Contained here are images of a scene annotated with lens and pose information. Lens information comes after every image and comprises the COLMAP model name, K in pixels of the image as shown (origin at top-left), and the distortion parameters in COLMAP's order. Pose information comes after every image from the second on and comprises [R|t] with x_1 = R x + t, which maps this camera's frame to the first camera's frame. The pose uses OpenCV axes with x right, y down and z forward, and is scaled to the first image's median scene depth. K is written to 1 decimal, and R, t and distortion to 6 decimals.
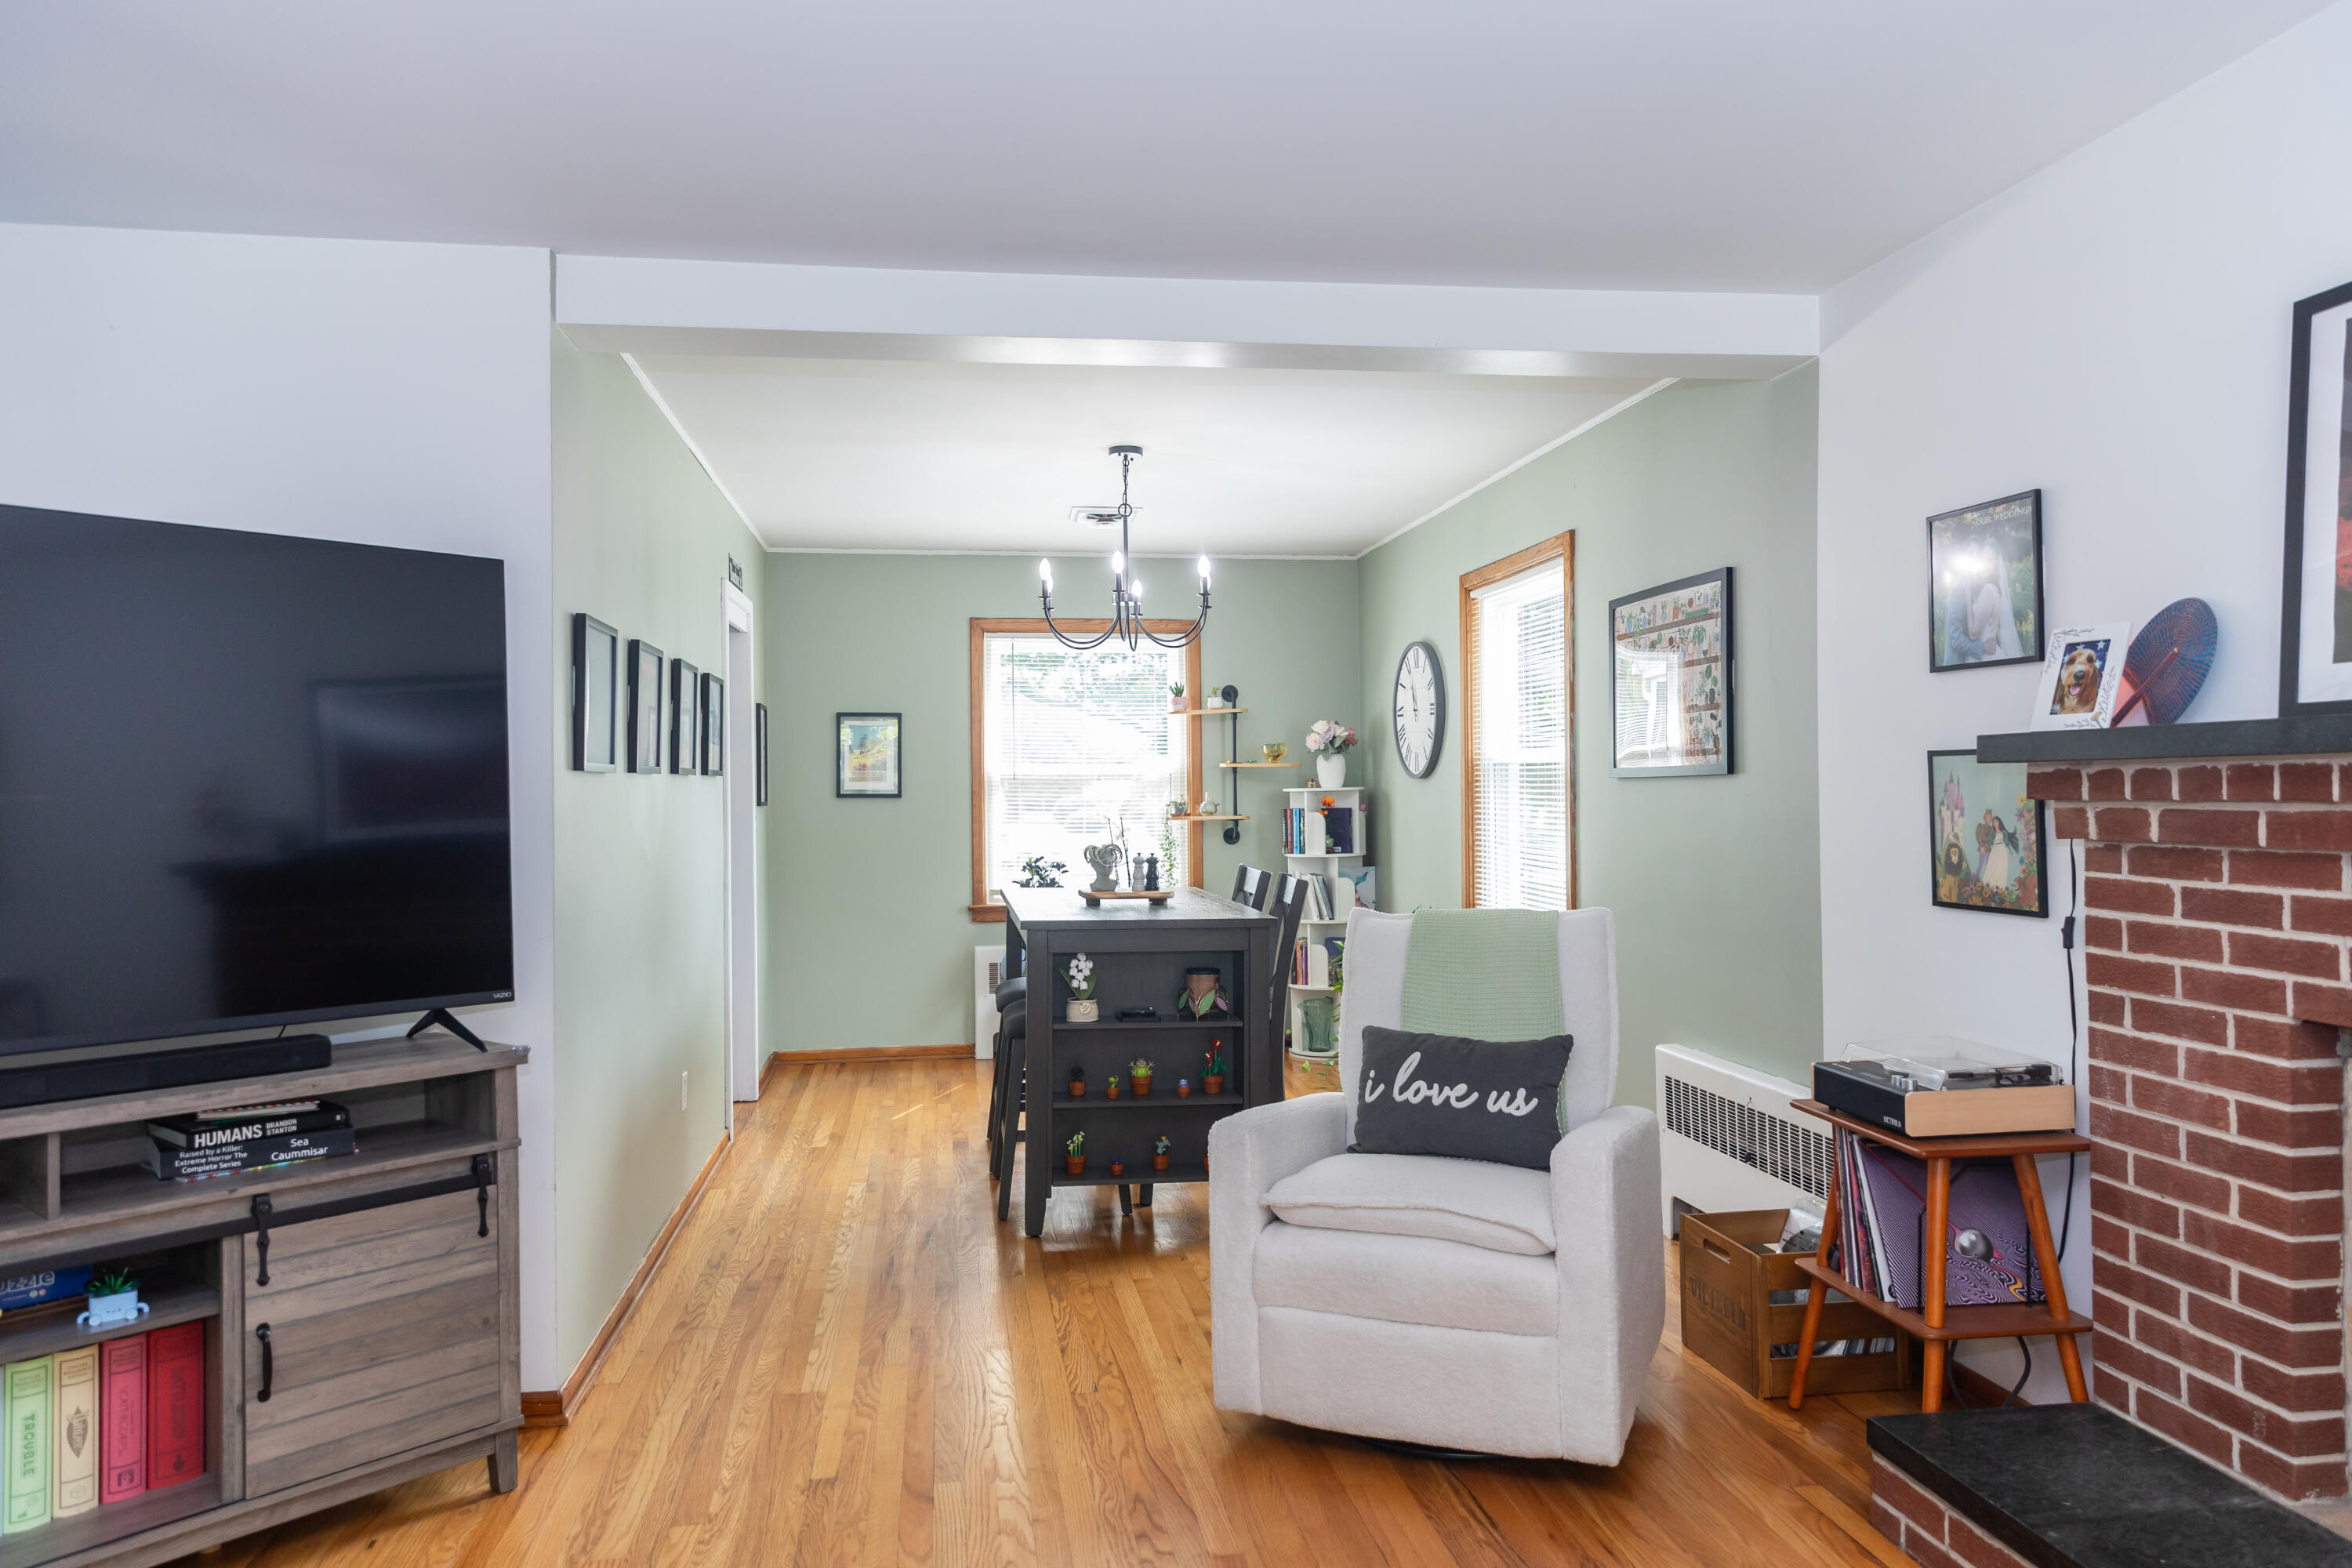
lens RADIAL K [[1560.1, 0, 1181.1], [0, 1560.1, 782.2], [0, 0, 1]] dist [0.012815, 0.000495]
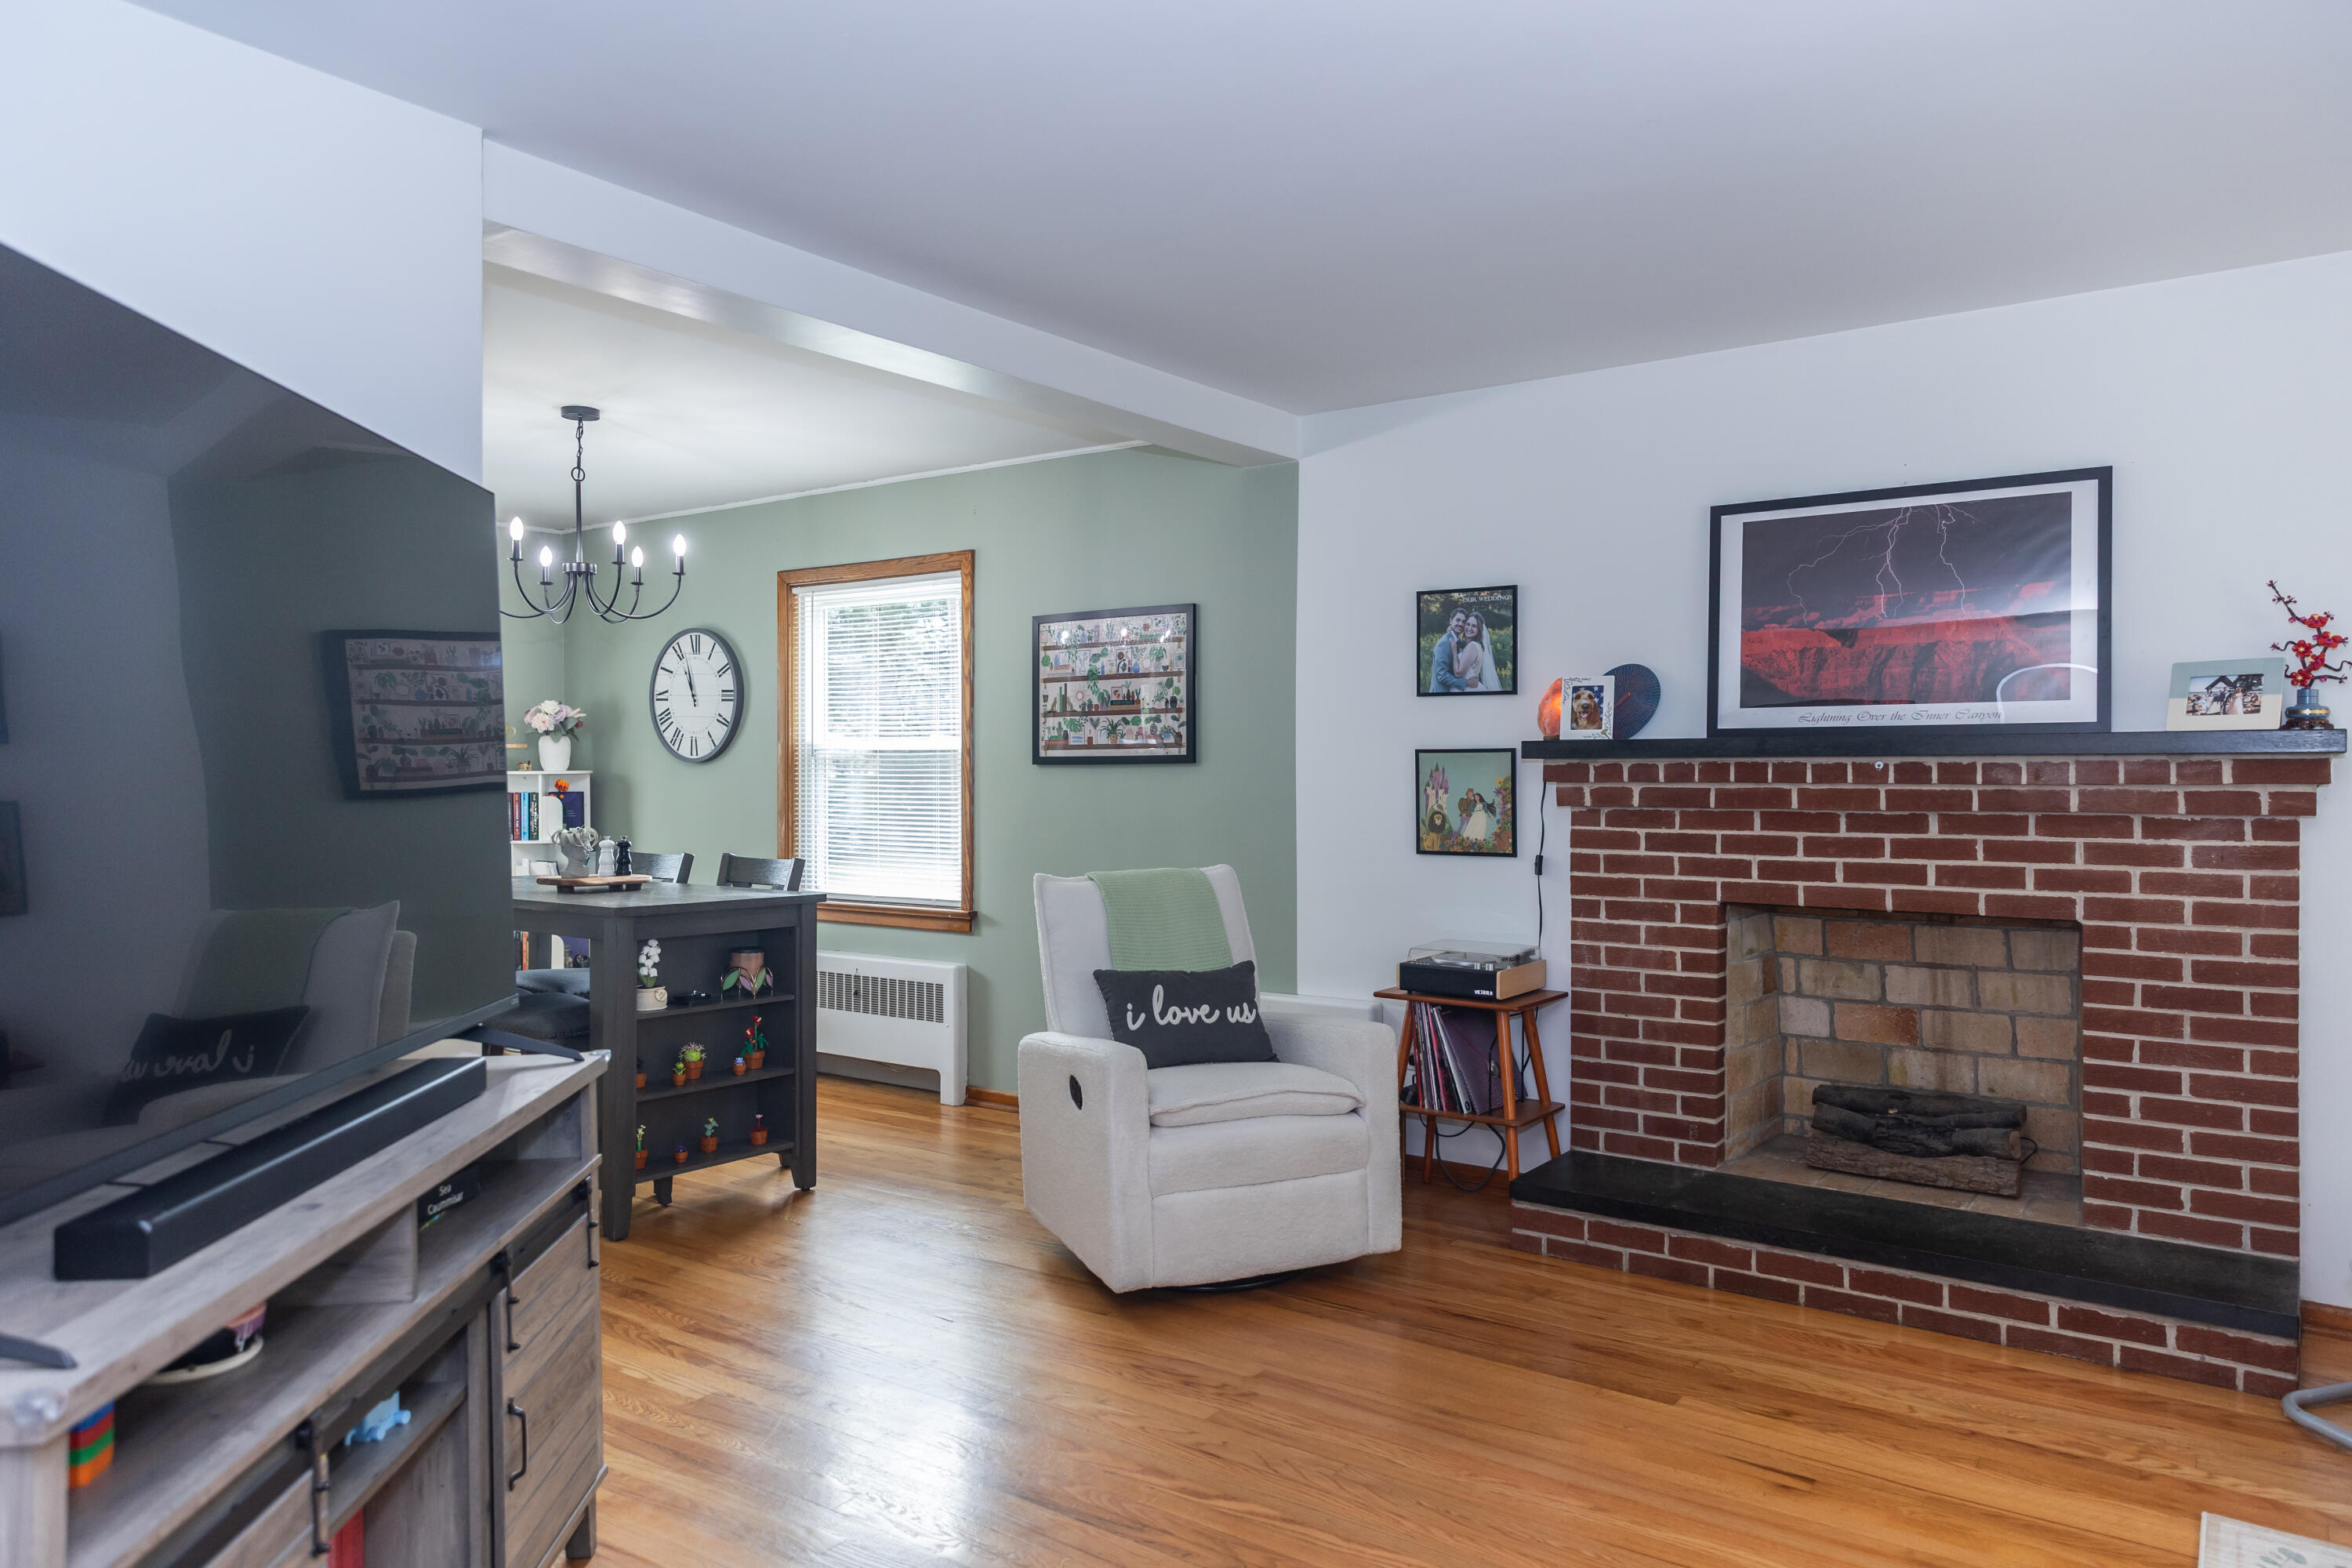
lens RADIAL K [[1560.1, 0, 1167.0], [0, 1560.1, 773.3], [0, 0, 1]] dist [0.012815, 0.000495]
pose [[0.703765, 0.008501, 0.710382, -0.764442], [-0.009772, 0.999950, -0.002286, 0.008663], [-0.710366, -0.005333, 0.703812, 0.134838]]
